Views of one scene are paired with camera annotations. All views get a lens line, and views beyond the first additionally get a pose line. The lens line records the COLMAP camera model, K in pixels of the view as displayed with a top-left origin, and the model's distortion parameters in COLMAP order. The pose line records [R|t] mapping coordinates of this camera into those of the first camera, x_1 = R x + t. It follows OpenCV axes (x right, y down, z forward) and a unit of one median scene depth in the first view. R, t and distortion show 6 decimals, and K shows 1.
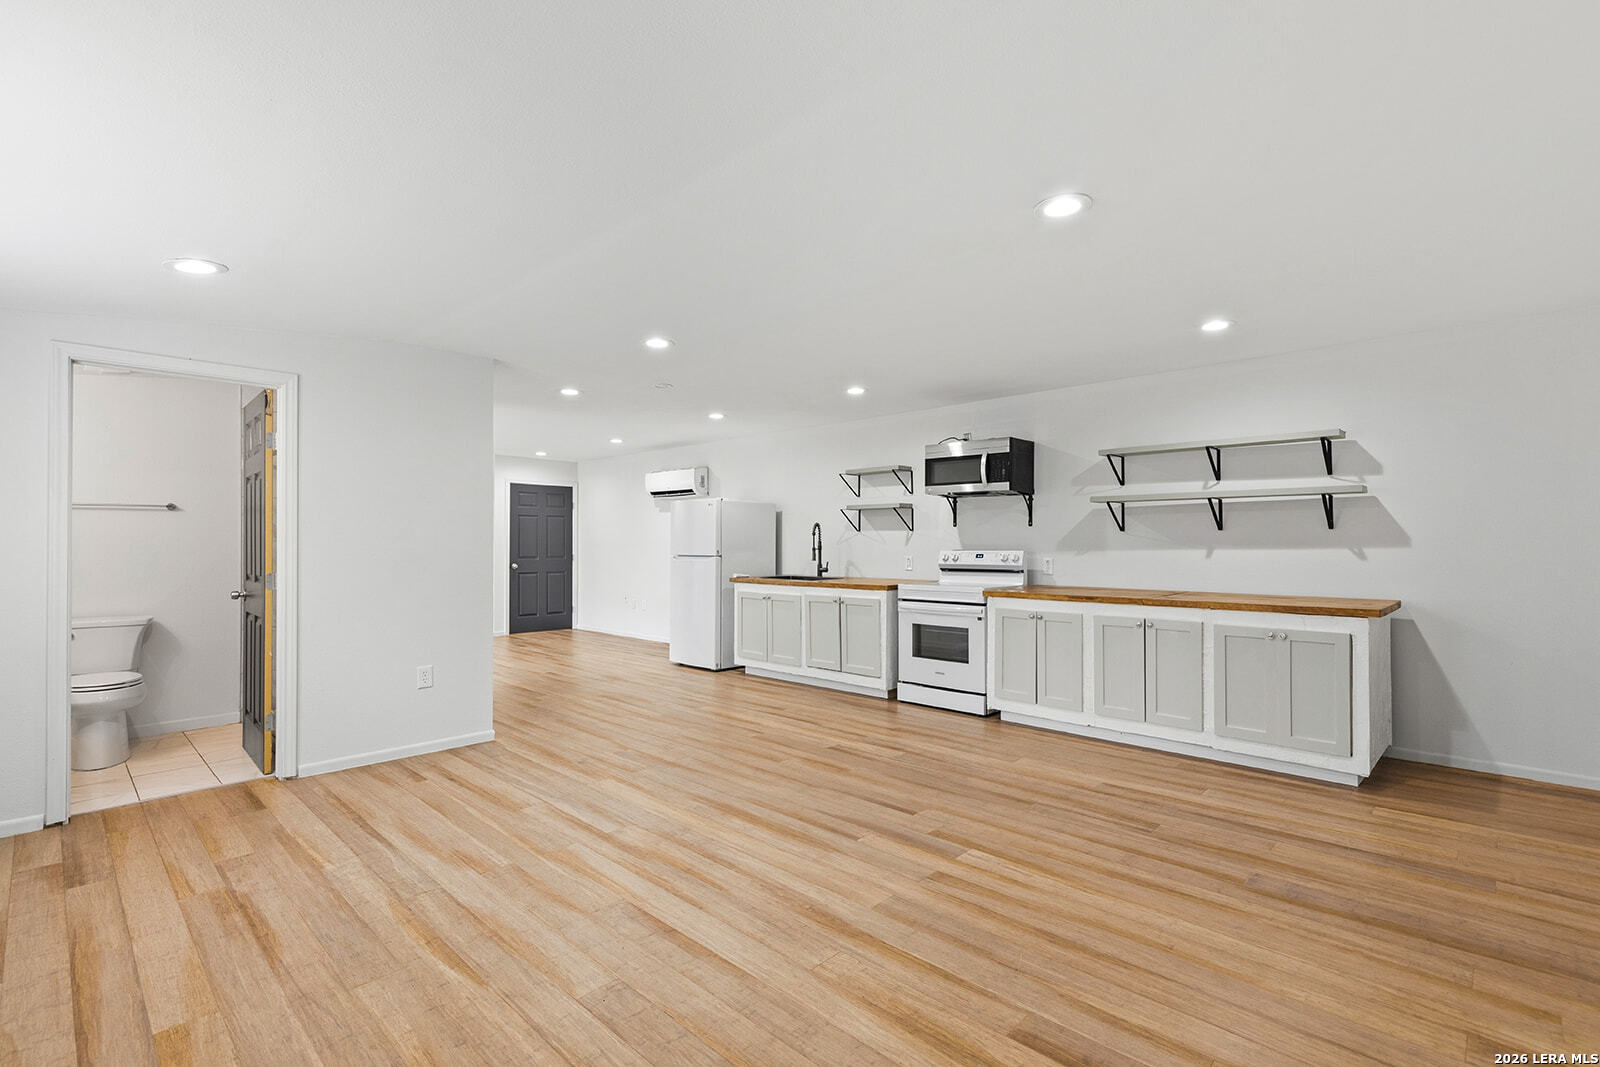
lens RADIAL K [[725.0, 0, 803.6], [0, 725.0, 541.3], [0, 0, 1]] dist [0.009941, -0.001785]
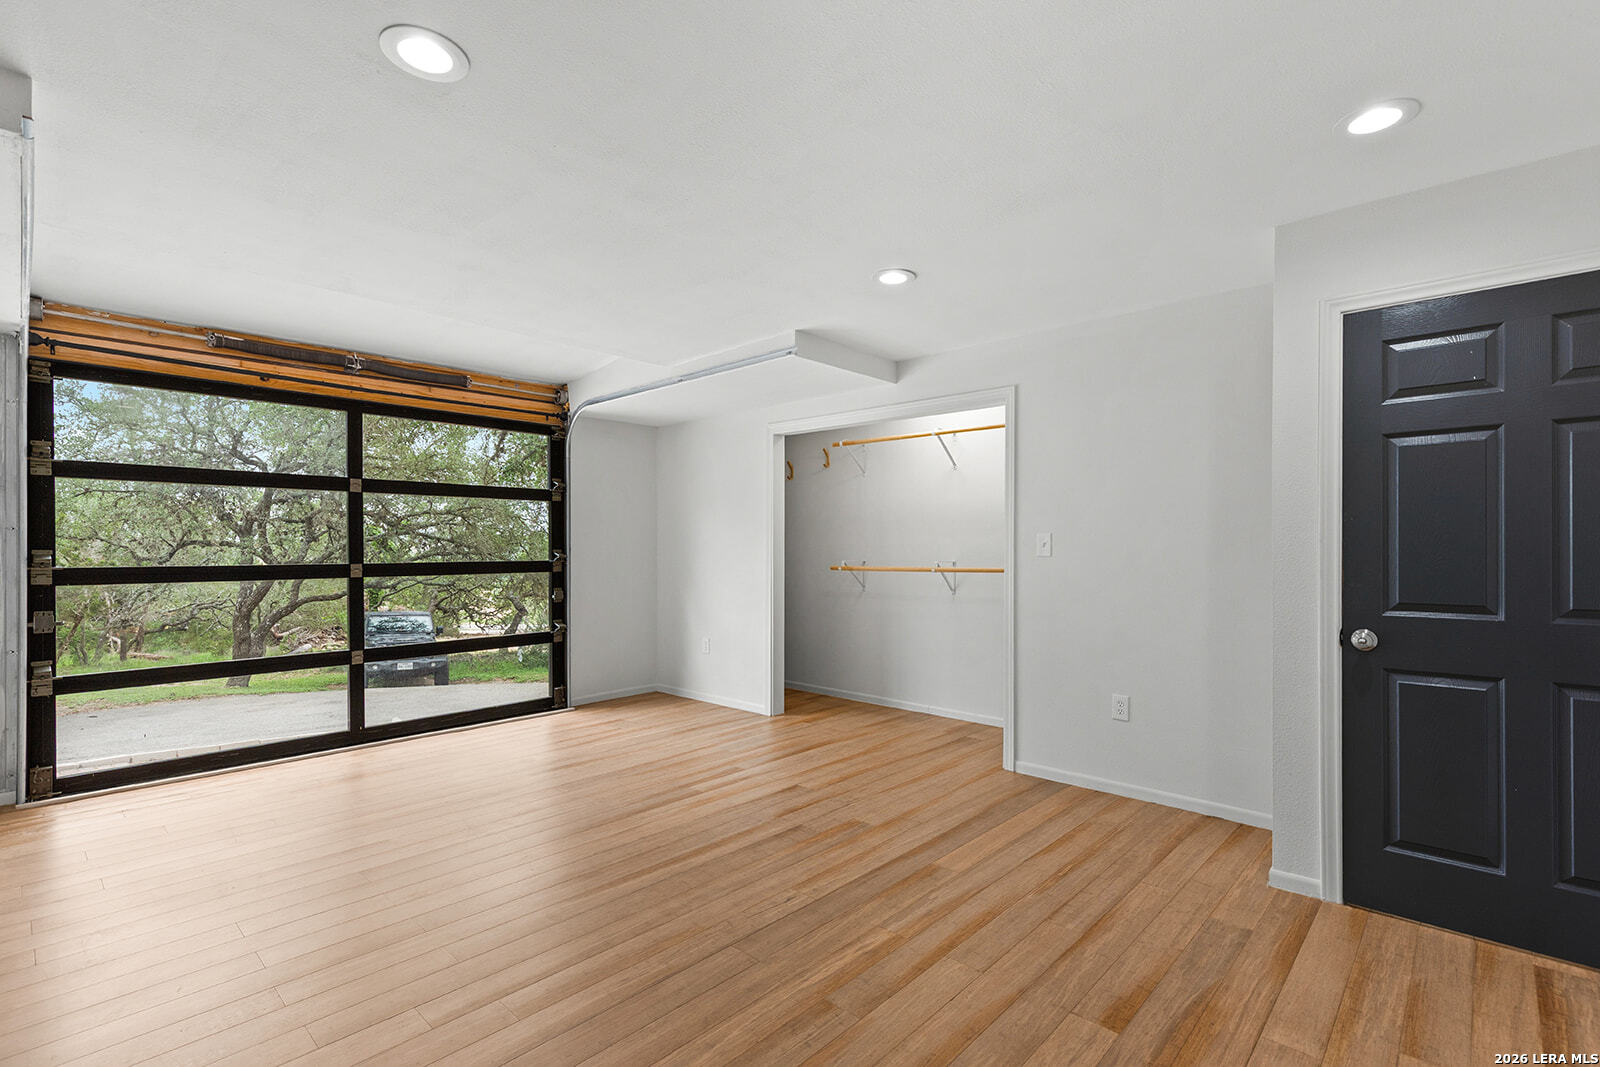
lens RADIAL K [[725.0, 0, 810.3], [0, 725.0, 564.8], [0, 0, 1]] dist [0.009941, -0.001785]
pose [[0.021342, 0.015423, -0.999653, -0.314857], [0.002442, 0.999877, 0.015479, 0.007187], [0.999769, -0.002772, 0.021302, 1.652962]]
